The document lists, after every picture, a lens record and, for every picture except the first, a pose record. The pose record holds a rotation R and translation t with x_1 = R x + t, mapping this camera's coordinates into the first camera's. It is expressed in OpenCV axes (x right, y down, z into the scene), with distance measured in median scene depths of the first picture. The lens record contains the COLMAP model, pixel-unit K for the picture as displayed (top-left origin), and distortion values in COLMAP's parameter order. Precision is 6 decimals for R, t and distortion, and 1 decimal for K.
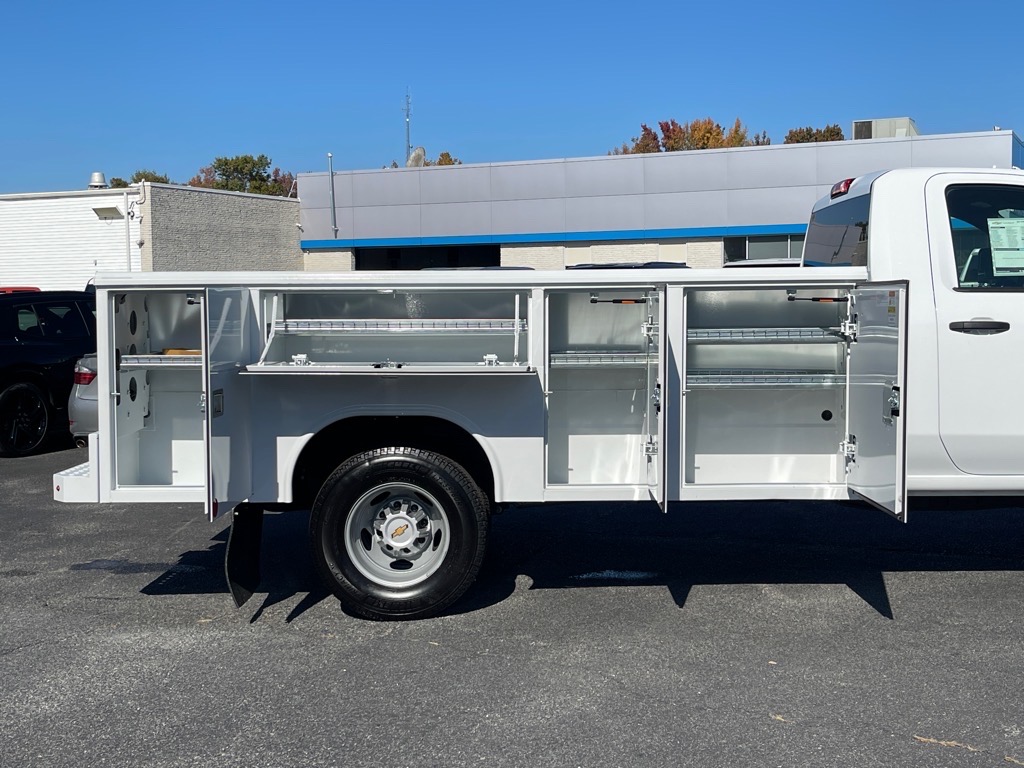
lens RADIAL K [[1301.9, 0, 512.0], [0, 1301.9, 384.0], [0, 0, 1]] dist [0.125565, -0.458561]
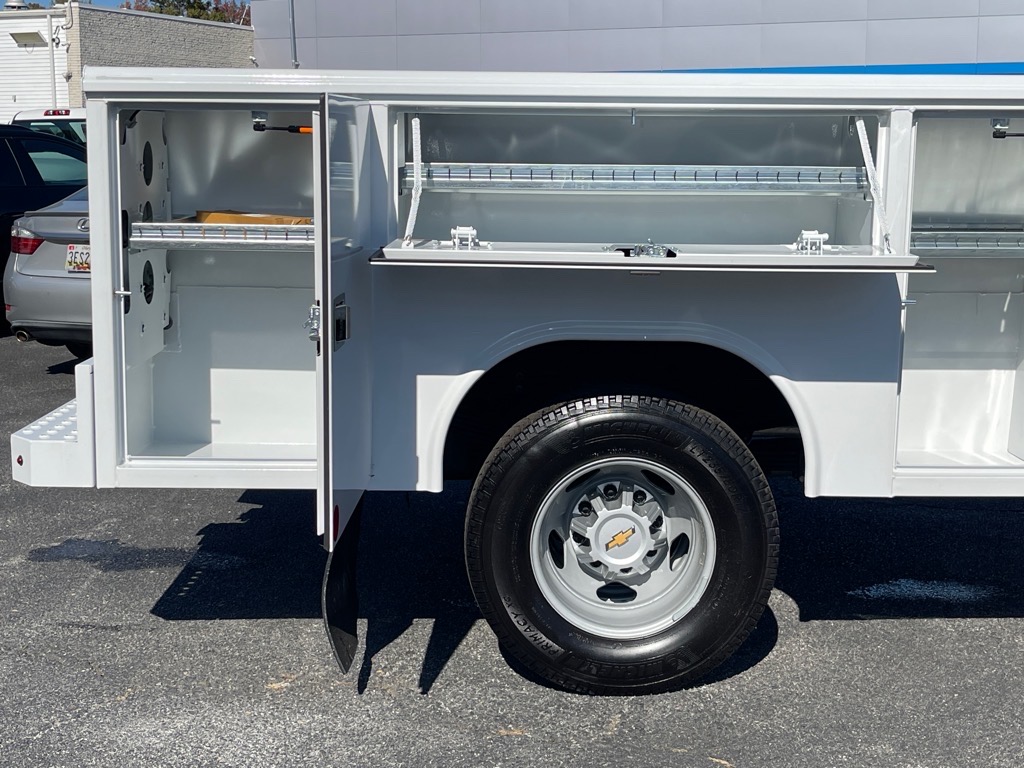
lens RADIAL K [[1430.6, 0, 512.0], [0, 1430.6, 384.0], [0, 0, 1]] dist [0.116624, -0.353495]
pose [[0.999589, 0.011840, 0.026110, -0.148753], [-0.014257, 0.995431, 0.094408, -0.013337], [-0.024873, -0.094742, 0.995191, 0.376554]]
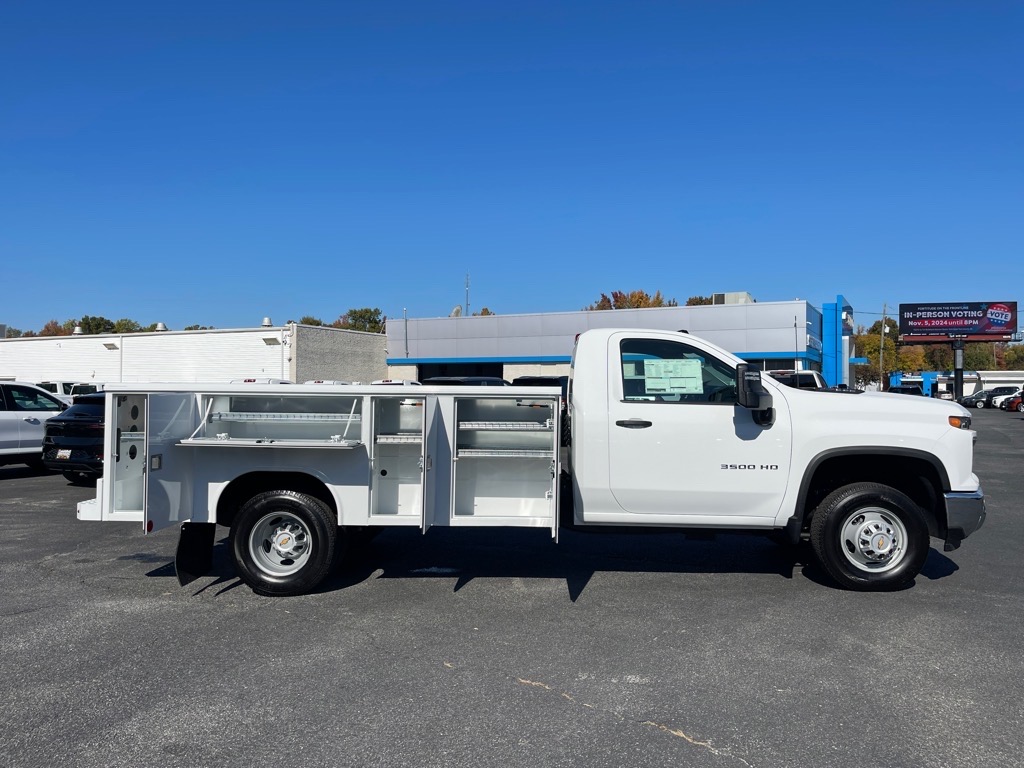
lens RADIAL K [[780.6, 0, 512.0], [0, 780.6, 384.0], [0, 0, 1]] dist [0.049567, -0.075885]
pose [[0.999616, 0.016243, -0.022467, 0.216974], [-0.017952, 0.996786, -0.078068, -0.013236], [0.021127, 0.078441, 0.996695, 0.002747]]
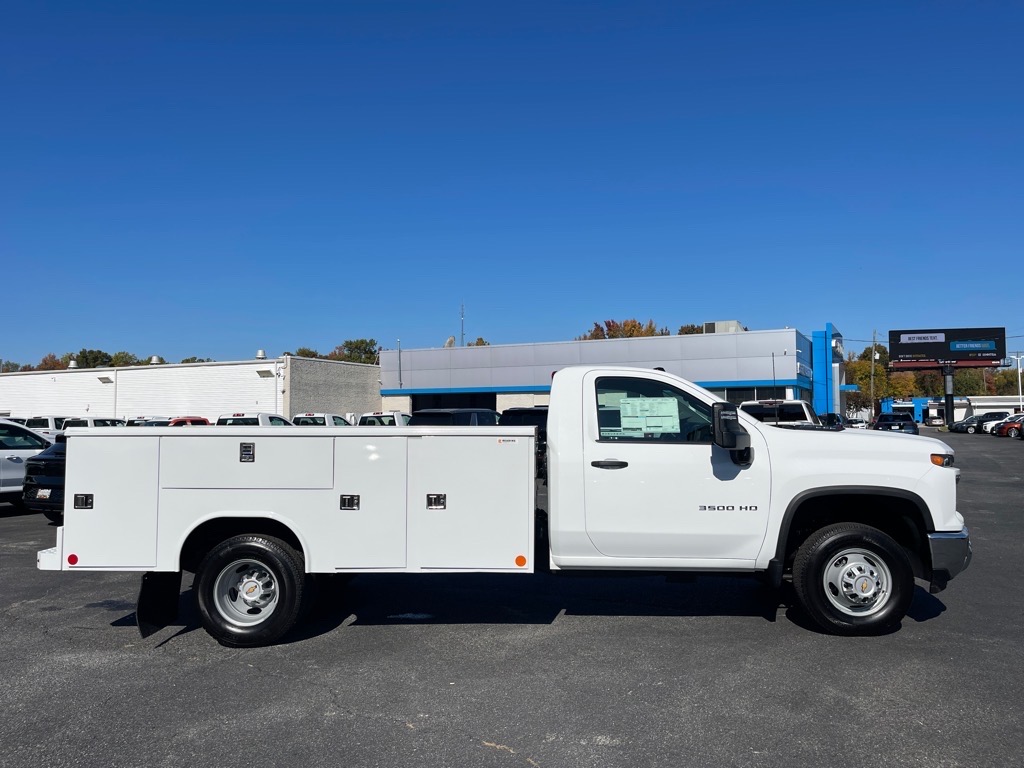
lens RADIAL K [[774.1, 0, 512.0], [0, 774.1, 384.0], [0, 0, 1]] dist [0.055863, -0.085014]
pose [[0.999826, 0.006447, -0.017484, 0.244397], [-0.008411, 0.993363, -0.114712, -0.030266], [0.016628, 0.114839, 0.993245, 0.029098]]
